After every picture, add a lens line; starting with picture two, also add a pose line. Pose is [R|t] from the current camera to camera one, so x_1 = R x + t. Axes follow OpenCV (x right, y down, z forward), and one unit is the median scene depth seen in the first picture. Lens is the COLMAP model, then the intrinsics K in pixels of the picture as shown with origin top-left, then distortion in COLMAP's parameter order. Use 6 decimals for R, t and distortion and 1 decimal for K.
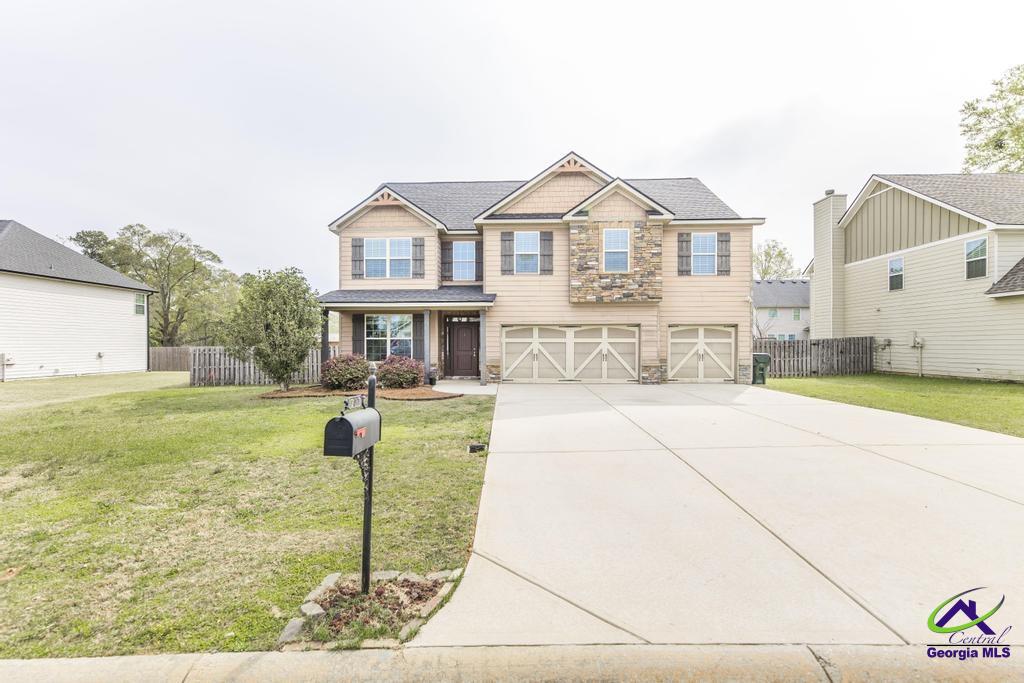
lens RADIAL K [[451.2, 0, 511.8], [0, 451.2, 343.7], [0, 0, 1]] dist [0.001677, 0.000210]
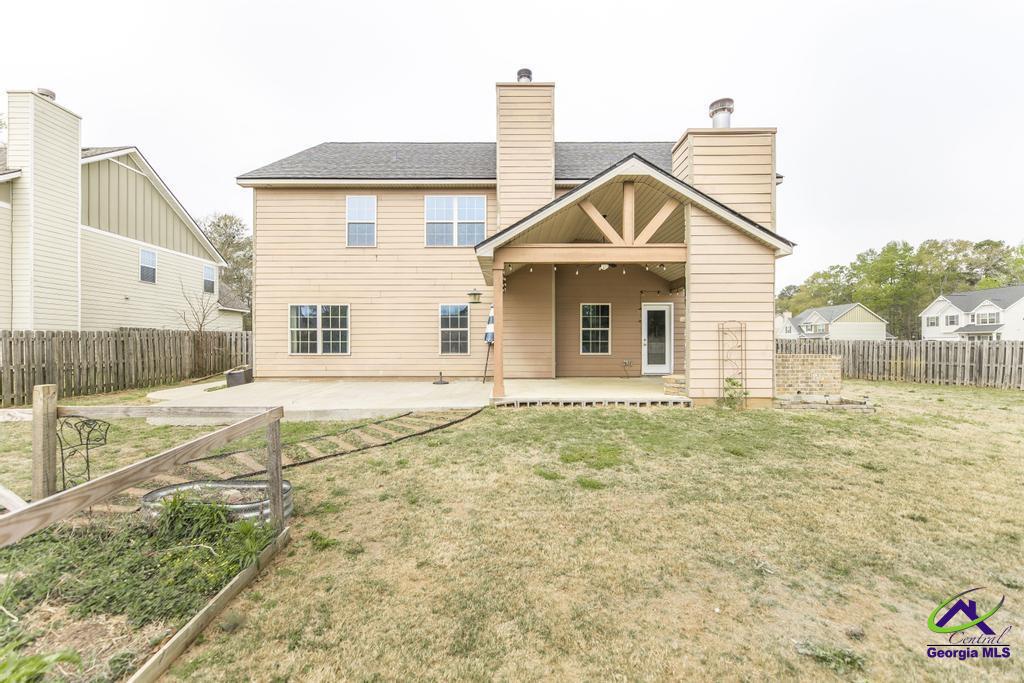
lens RADIAL K [[419.6, 0, 514.1], [0, 419.6, 341.7], [0, 0, 1]] dist [-0.002013, -0.000121]
pose [[-0.997531, 0.008349, -0.069725, 0.163230], [0.007950, 0.999950, 0.005999, 0.014291], [0.069772, 0.005430, -0.997548, 2.617626]]
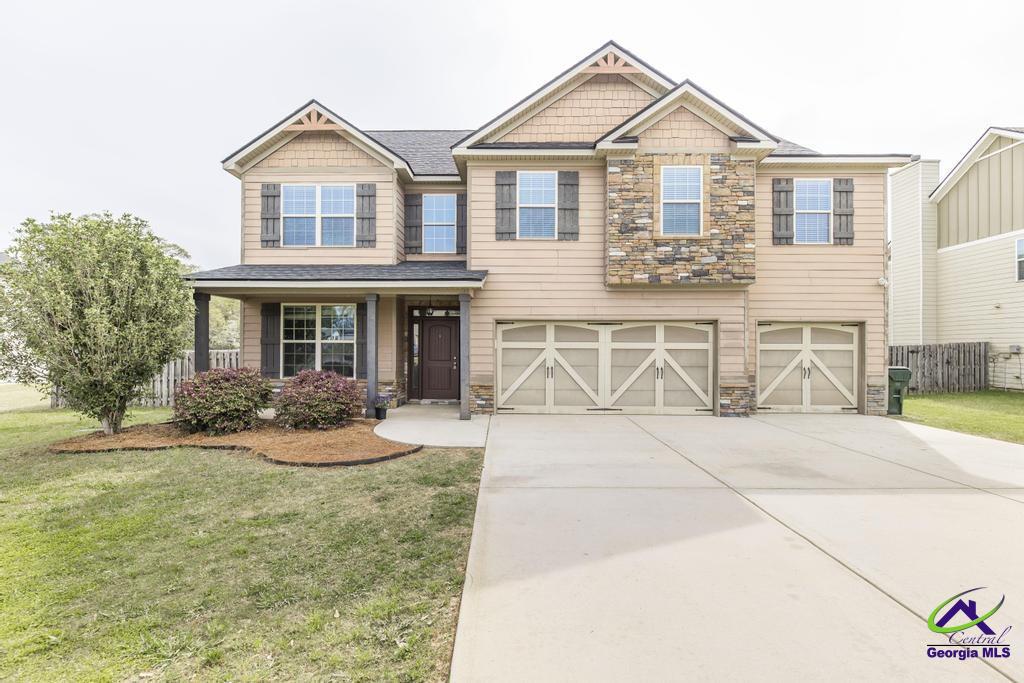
lens RADIAL K [[451.2, 0, 519.0], [0, 451.2, 343.6], [0, 0, 1]] dist [0.001677, 0.000210]
pose [[0.999699, 0.004278, 0.024150, -0.005883], [-0.004054, 0.999949, -0.009292, -0.003782], [-0.024188, 0.009191, 0.999665, 0.371858]]
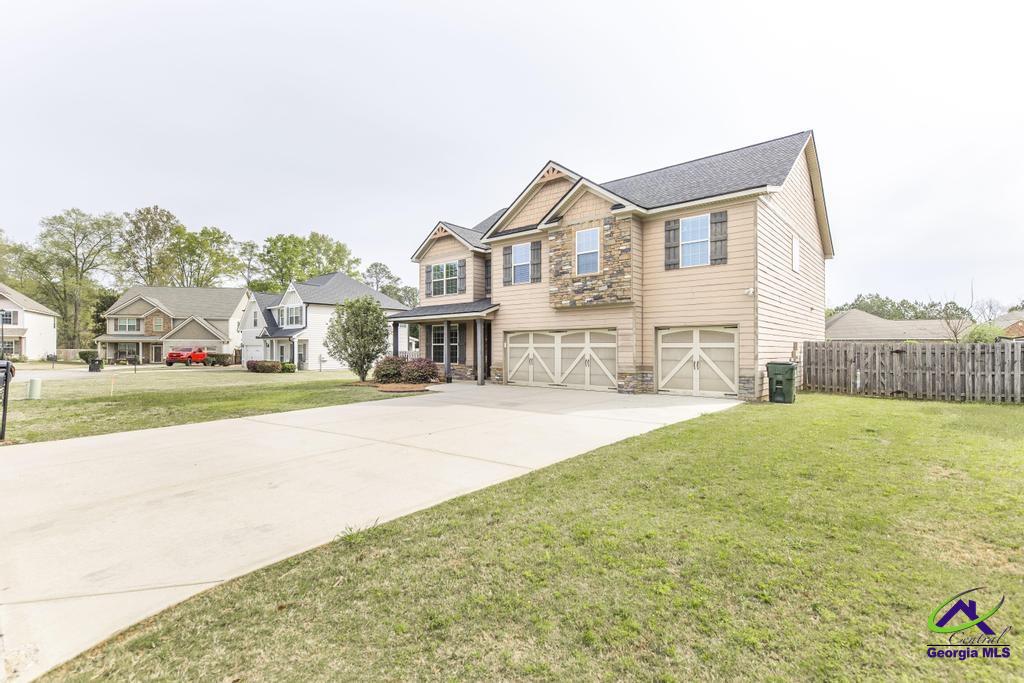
lens RADIAL K [[476.5, 0, 517.6], [0, 476.5, 346.0], [0, 0, 1]] dist [-0.002732, 0.000472]
pose [[0.787634, -0.003024, -0.616136, 0.710895], [-0.000901, 0.999981, -0.006060, 0.000568], [0.616143, 0.005328, 0.787616, 0.103668]]
